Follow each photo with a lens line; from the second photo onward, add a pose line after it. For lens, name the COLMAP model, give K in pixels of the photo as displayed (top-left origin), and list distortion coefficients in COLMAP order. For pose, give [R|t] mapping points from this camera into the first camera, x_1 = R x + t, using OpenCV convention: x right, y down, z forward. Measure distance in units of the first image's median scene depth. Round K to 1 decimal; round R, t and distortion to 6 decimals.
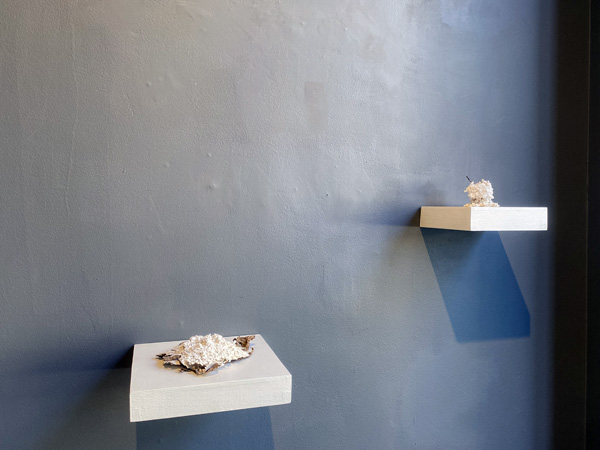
lens RADIAL K [[515.4, 0, 296.7], [0, 515.4, 225.5], [0, 0, 1]] dist [0.030946, -0.017311]
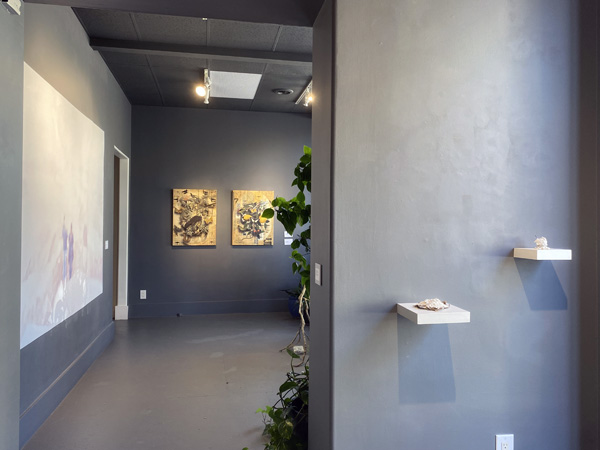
lens RADIAL K [[515.4, 0, 303.8], [0, 515.4, 223.8], [0, 0, 1]] dist [0.030946, -0.017311]
pose [[0.994824, 0.003682, -0.101544, -0.442987], [-0.007218, 0.999379, -0.034478, -0.058365], [0.101354, 0.035032, 0.994233, -1.342892]]
